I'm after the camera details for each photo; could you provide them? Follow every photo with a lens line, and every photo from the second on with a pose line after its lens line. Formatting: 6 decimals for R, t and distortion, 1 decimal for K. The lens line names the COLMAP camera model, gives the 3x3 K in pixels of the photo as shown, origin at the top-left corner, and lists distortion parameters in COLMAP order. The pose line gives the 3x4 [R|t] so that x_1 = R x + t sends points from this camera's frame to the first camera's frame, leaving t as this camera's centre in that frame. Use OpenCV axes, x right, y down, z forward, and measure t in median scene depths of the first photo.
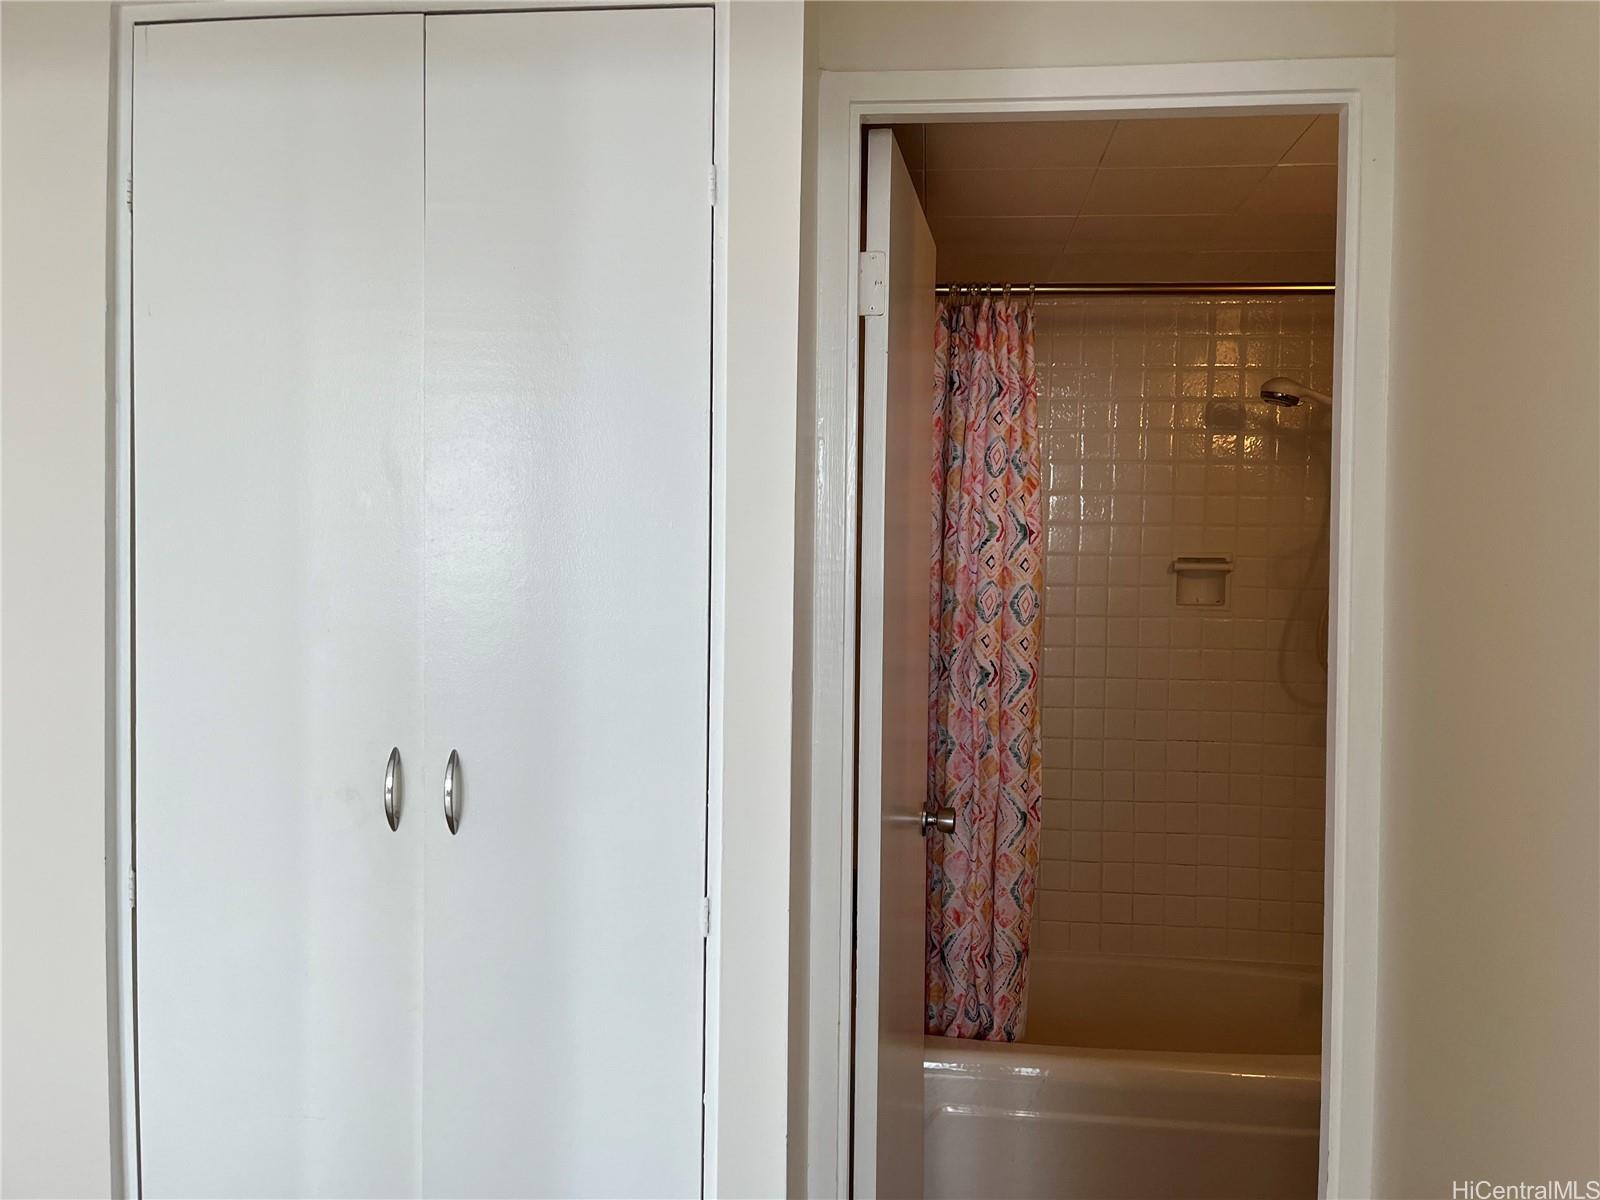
lens RADIAL K [[1219.5, 0, 808.1], [0, 1219.5, 592.5], [0, 0, 1]] dist [0.082673, -0.111872]
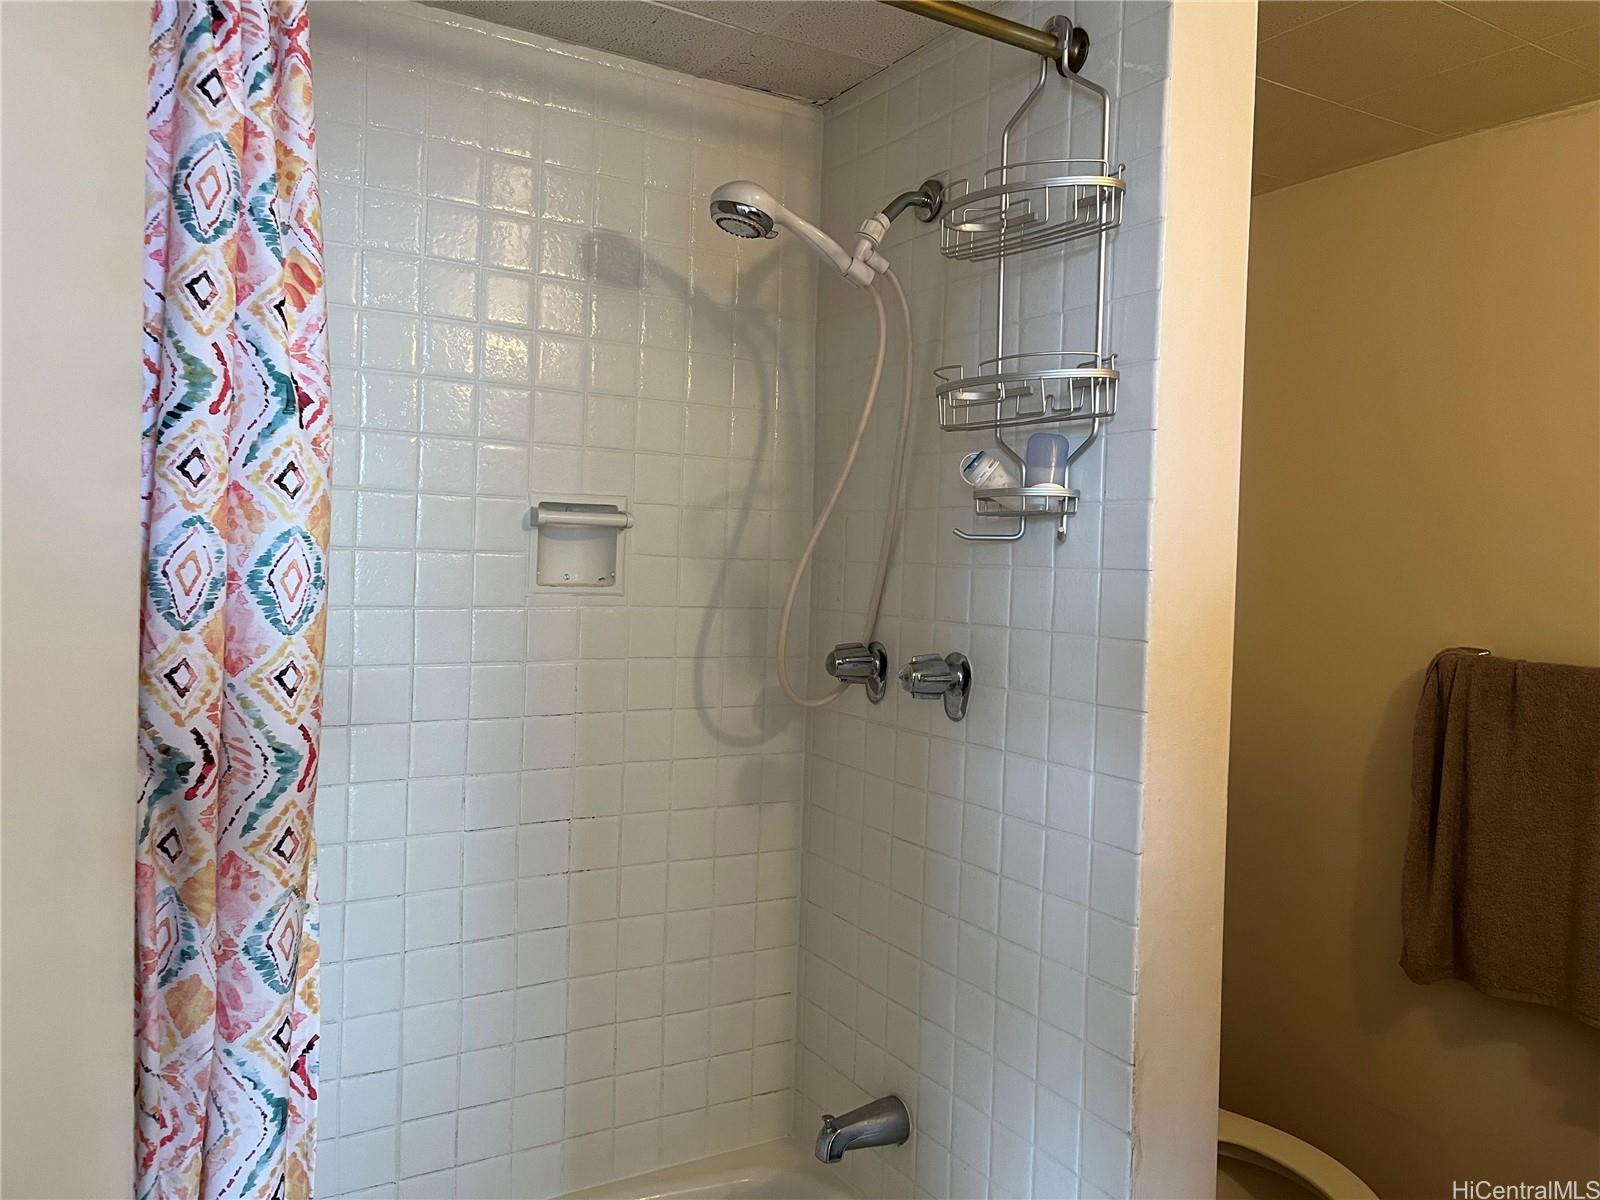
lens RADIAL K [[1219.5, 0, 808.1], [0, 1219.5, 592.5], [0, 0, 1]] dist [0.082673, -0.111872]
pose [[0.796470, -0.004965, 0.604658, 0.069713], [-0.002005, 0.999939, 0.010851, 0.009052], [-0.604675, -0.009854, 0.796412, 0.579508]]
